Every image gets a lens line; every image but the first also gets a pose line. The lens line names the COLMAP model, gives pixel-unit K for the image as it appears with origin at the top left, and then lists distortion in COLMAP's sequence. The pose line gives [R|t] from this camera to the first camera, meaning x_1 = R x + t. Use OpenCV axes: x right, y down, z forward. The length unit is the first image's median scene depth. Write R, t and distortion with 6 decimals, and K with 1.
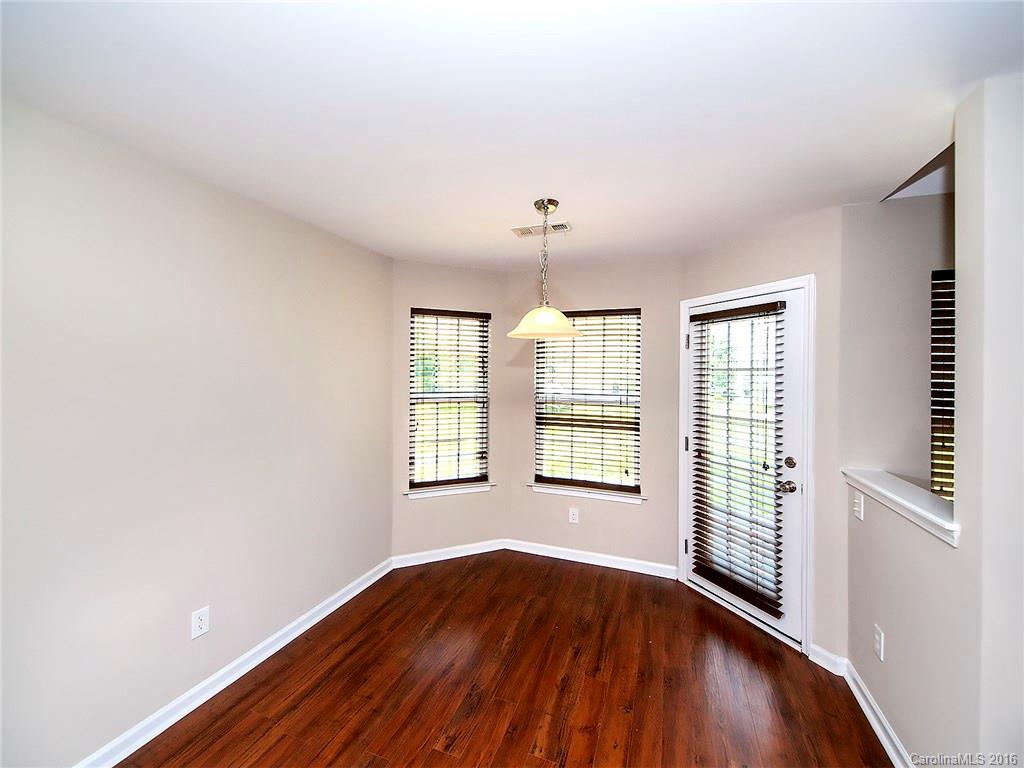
lens RADIAL K [[420.1, 0, 507.8], [0, 420.1, 387.5], [0, 0, 1]] dist [0.016131, -0.001610]
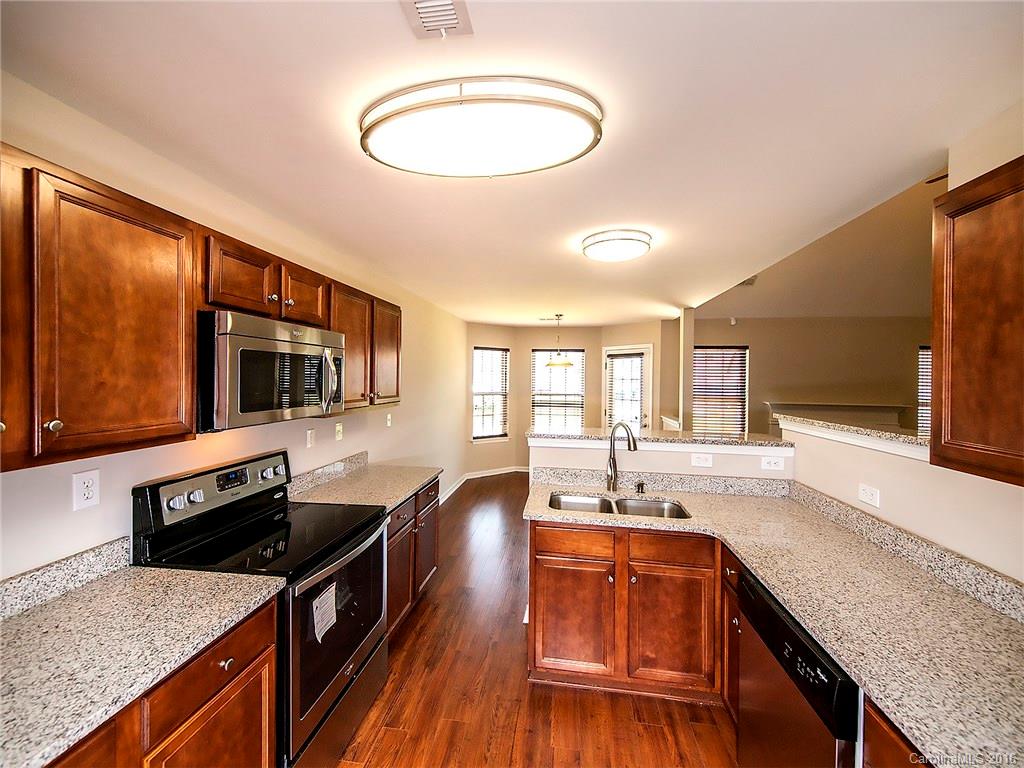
lens RADIAL K [[420.1, 0, 512.4], [0, 420.1, 385.0], [0, 0, 1]] dist [0.016131, -0.001610]
pose [[0.972863, -0.006449, 0.231294, -0.480818], [0.004907, 0.999962, 0.007241, -0.024024], [-0.231332, -0.005910, 0.972857, -0.884184]]
